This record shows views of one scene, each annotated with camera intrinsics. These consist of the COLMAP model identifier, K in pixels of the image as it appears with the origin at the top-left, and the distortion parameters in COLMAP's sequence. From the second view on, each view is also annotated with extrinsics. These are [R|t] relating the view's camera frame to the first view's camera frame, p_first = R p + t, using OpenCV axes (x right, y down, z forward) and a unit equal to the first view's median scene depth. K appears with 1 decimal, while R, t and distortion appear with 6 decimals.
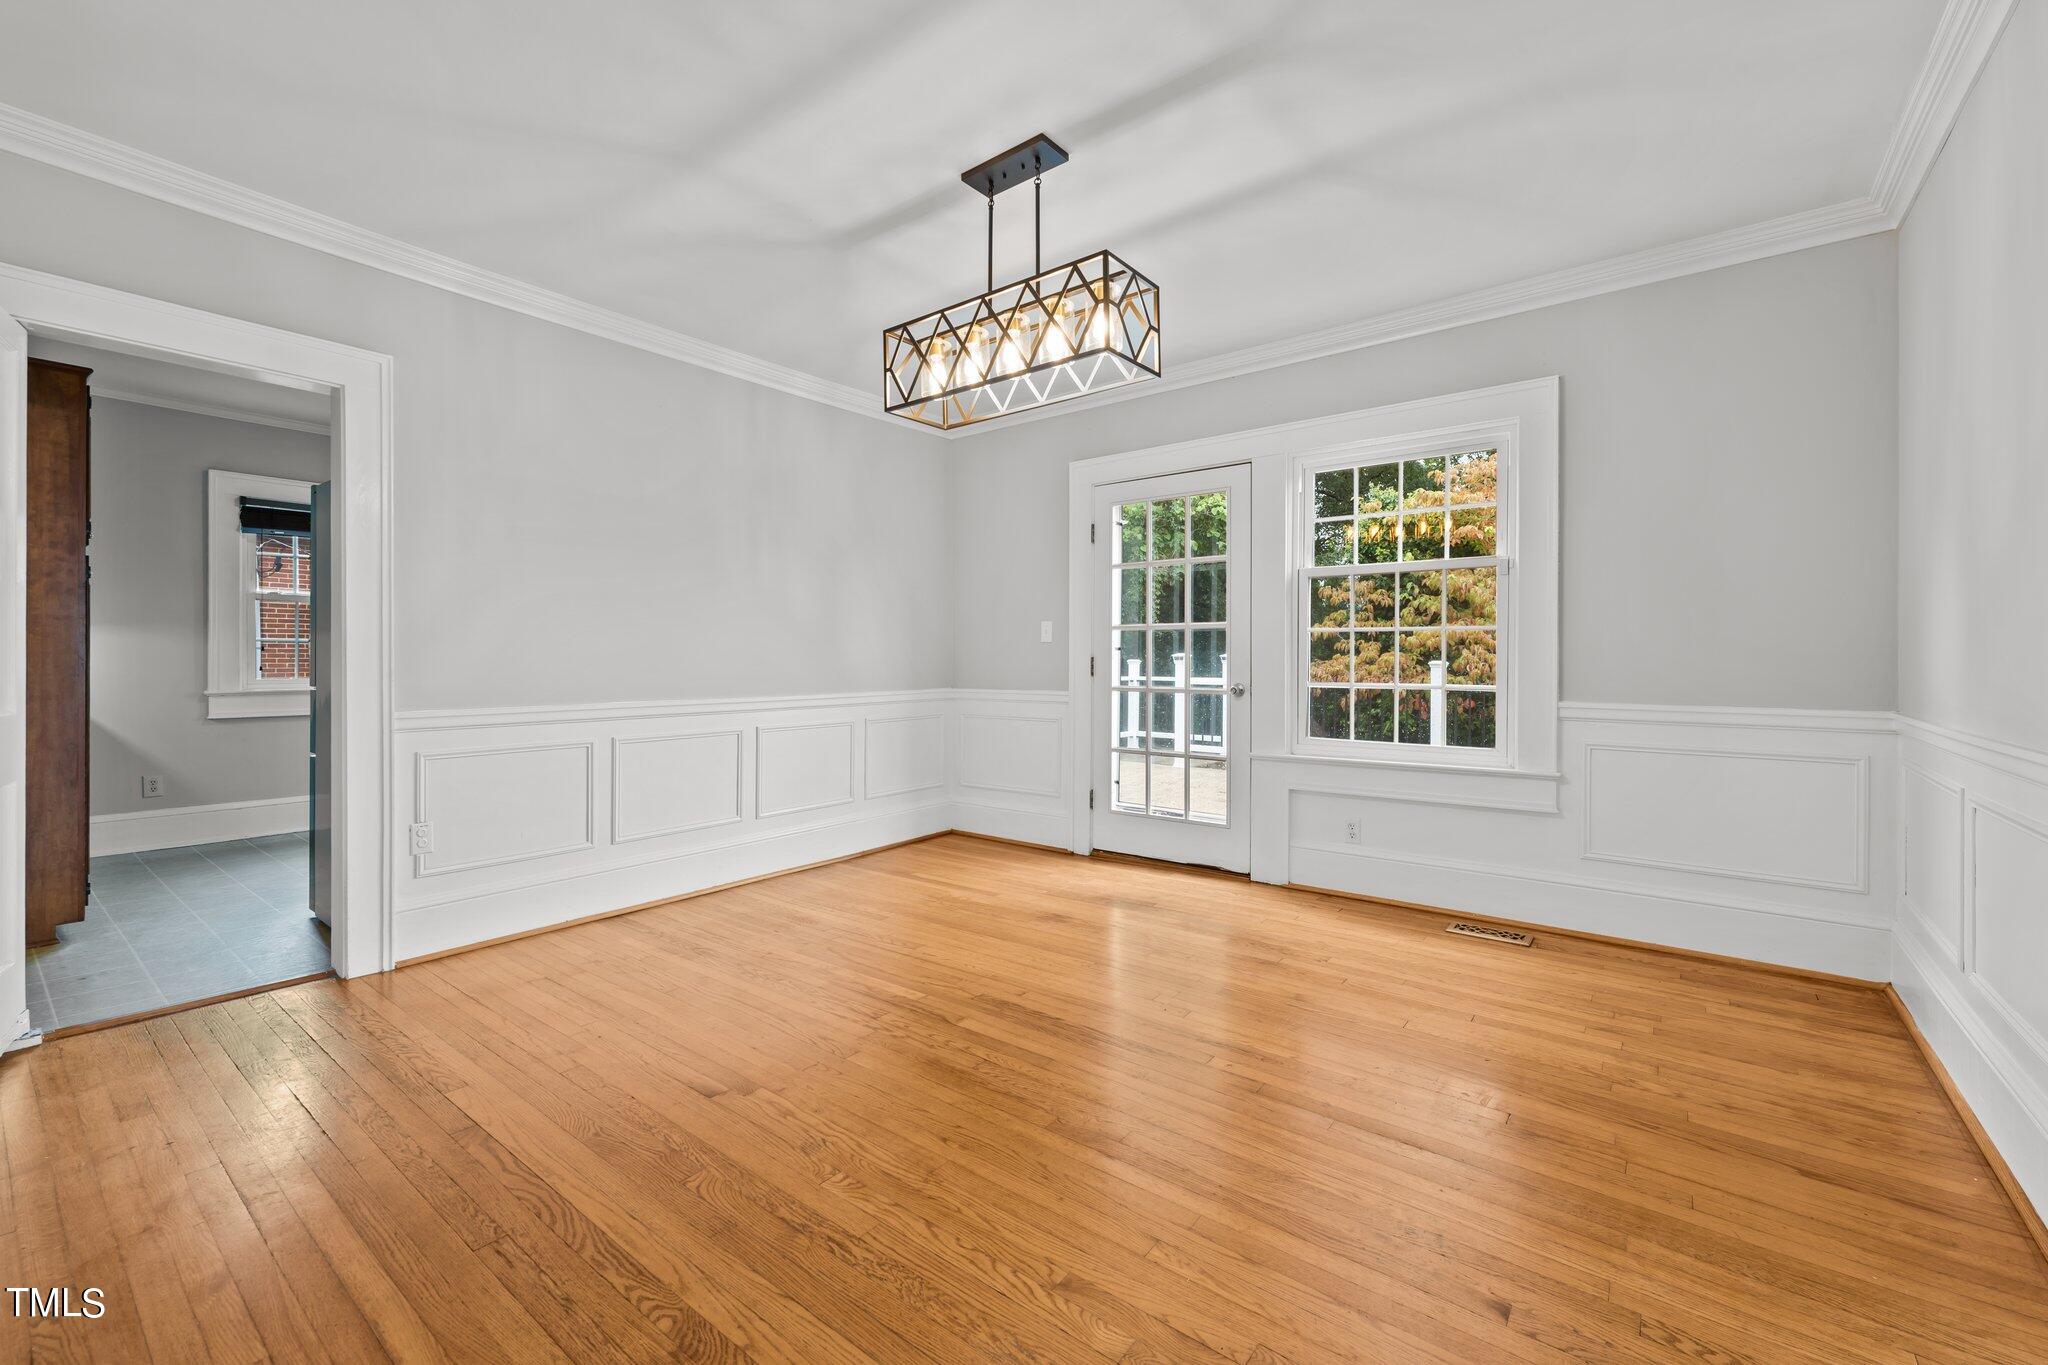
lens RADIAL K [[840.8, 0, 1013.7], [0, 840.8, 665.3], [0, 0, 1]] dist [0.003188, -0.001542]
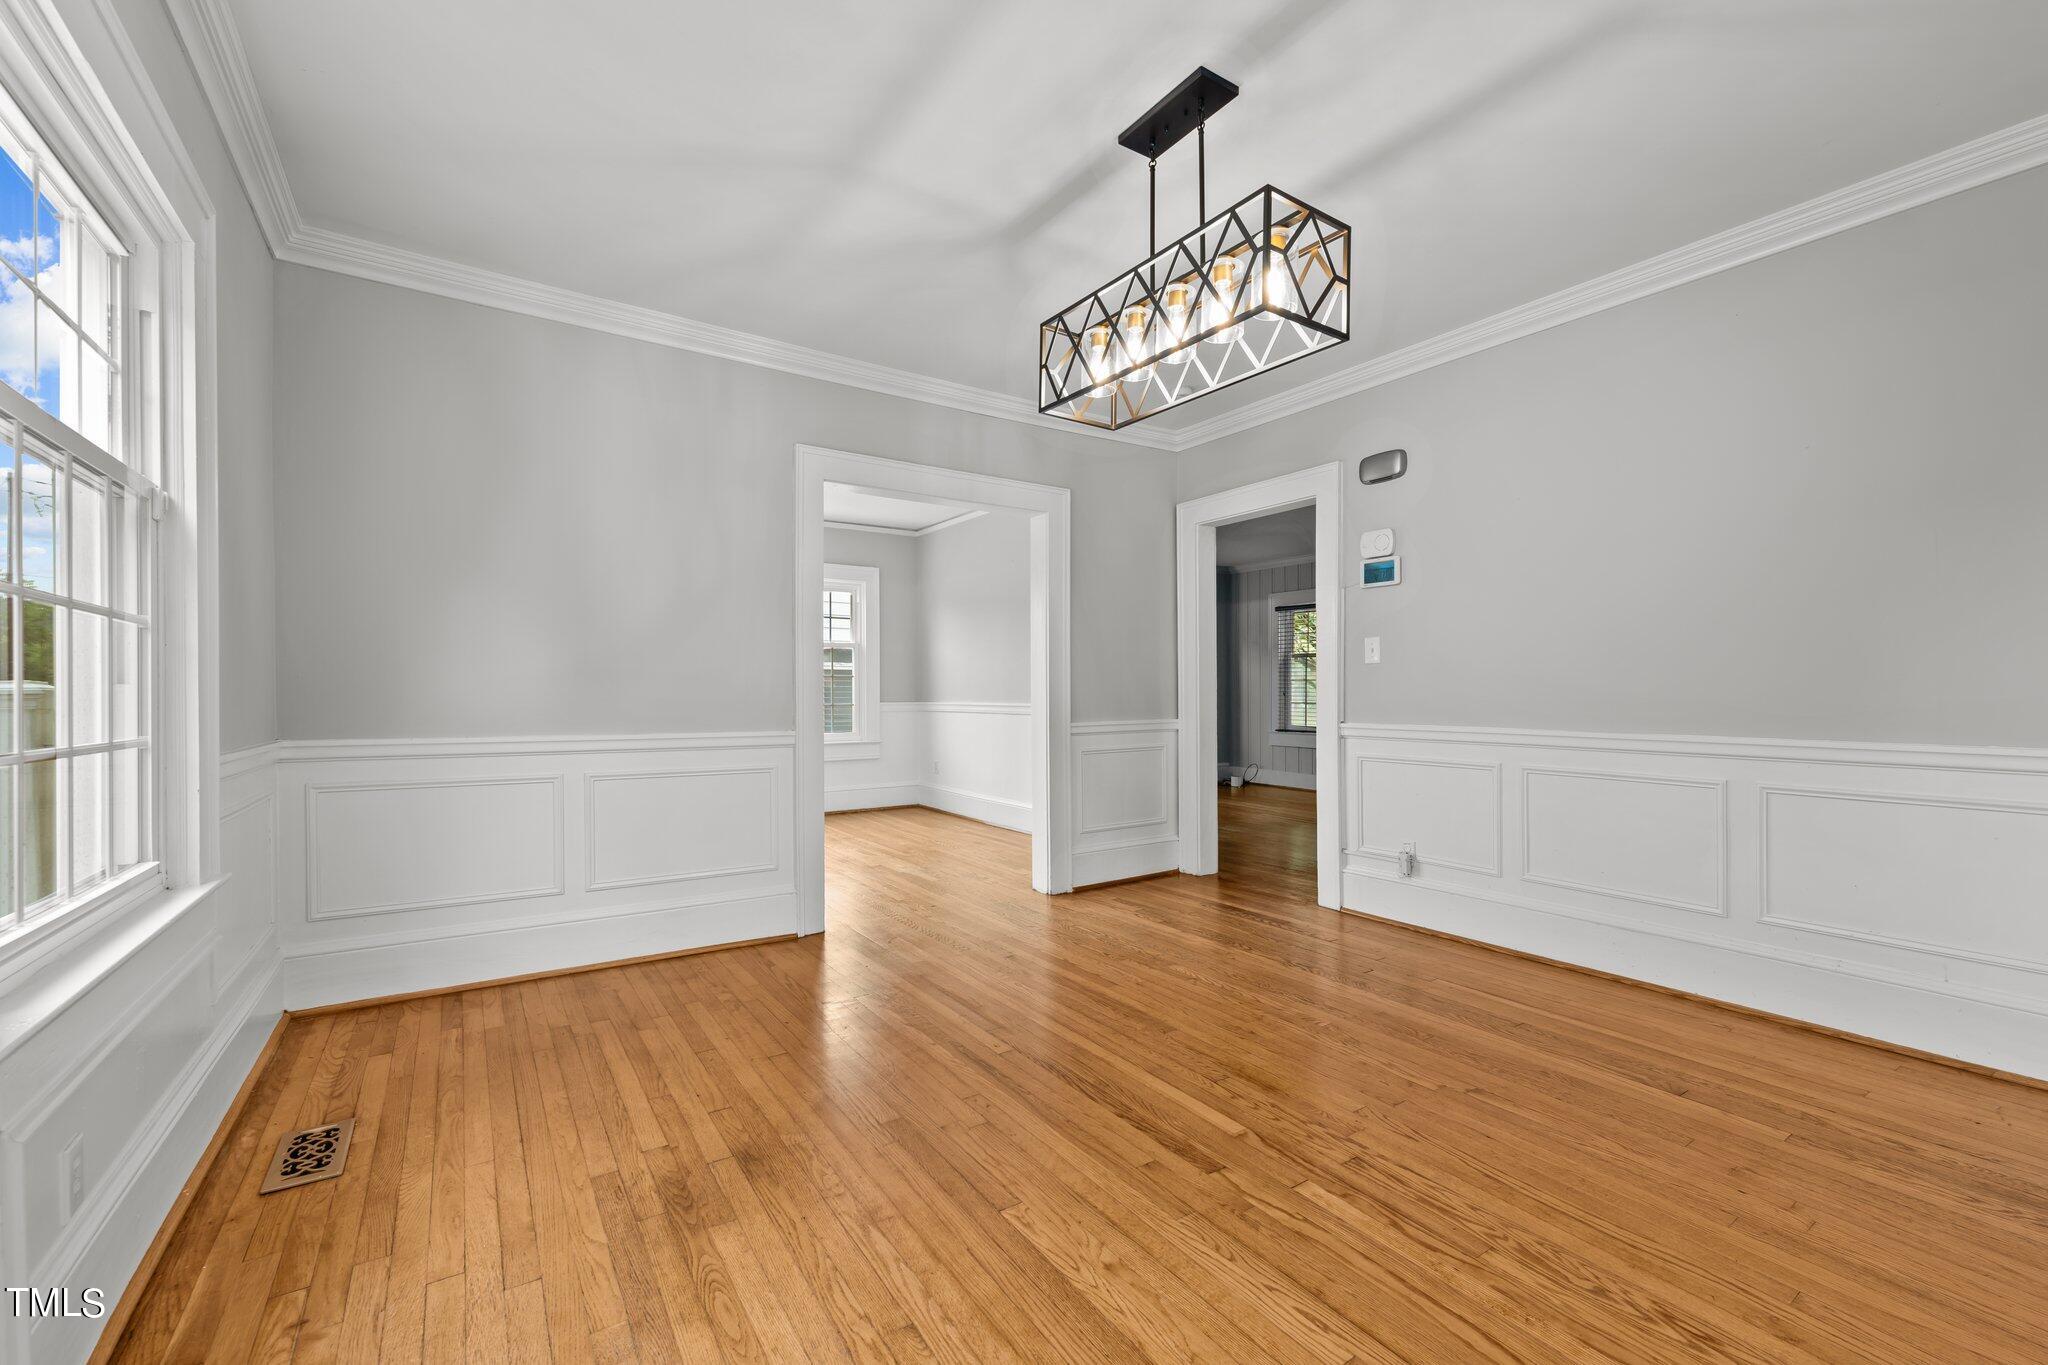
lens RADIAL K [[840.8, 0, 1019.7], [0, 840.8, 693.4], [0, 0, 1]] dist [0.003188, -0.001542]
pose [[-0.951305, 0.001467, 0.308246, -0.074373], [0.002340, 0.999994, 0.002465, -0.001090], [-0.308241, 0.003067, -0.951303, 1.237239]]
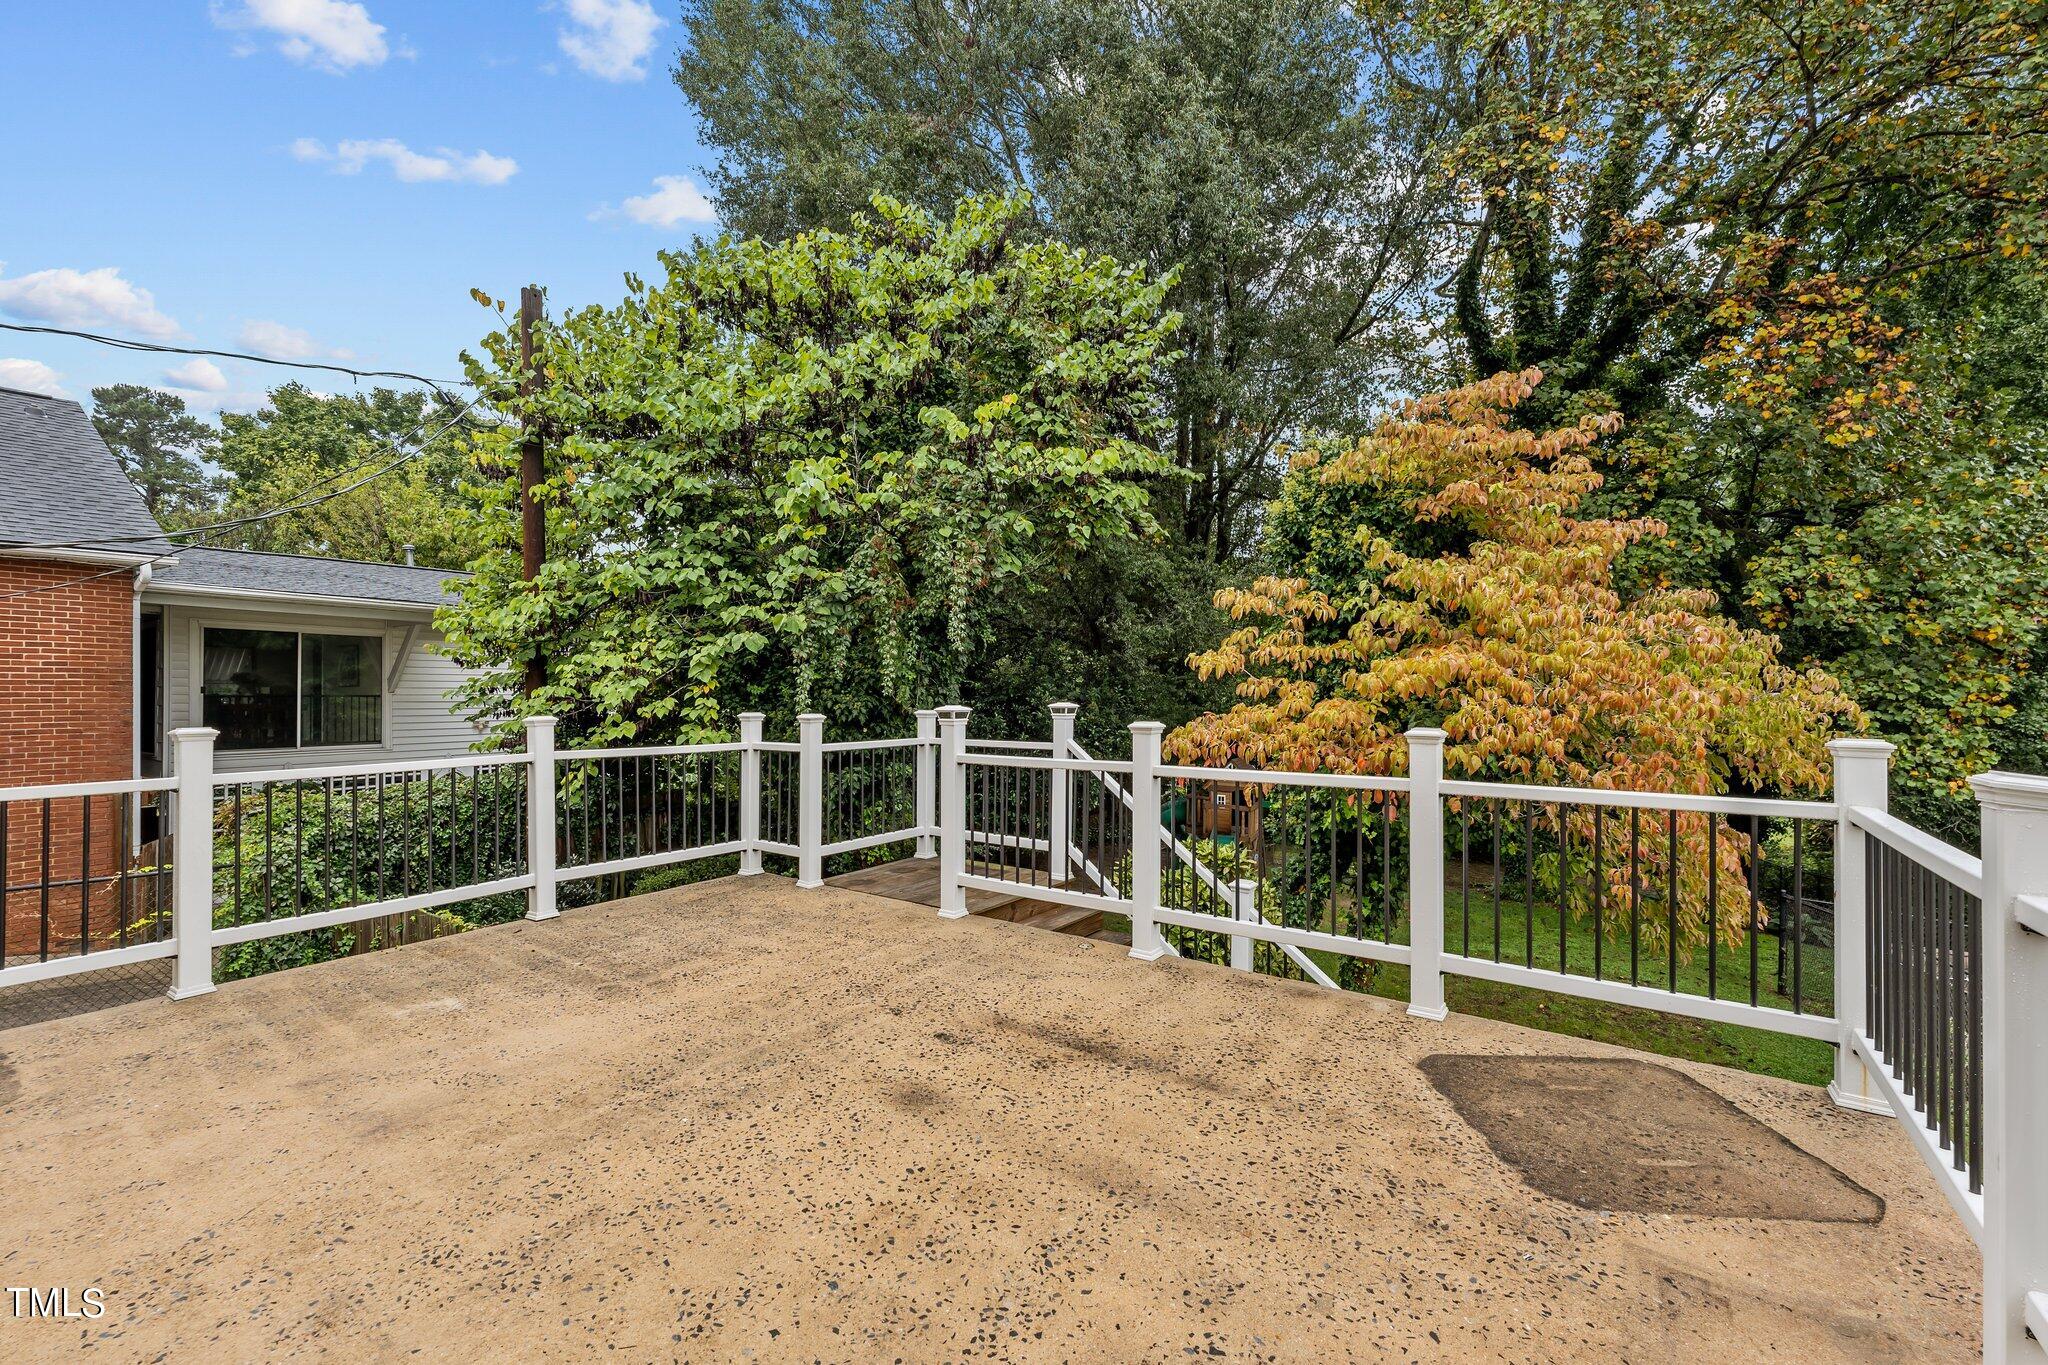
lens RADIAL K [[840.8, 0, 1012.4], [0, 840.8, 686.1], [0, 0, 1]] dist [0.003188, -0.001542]
pose [[0.998969, -0.001560, 0.045370, 0.555648], [0.002086, 0.999931, -0.011552, -0.050640], [-0.045349, 0.011635, 0.998903, 1.189422]]
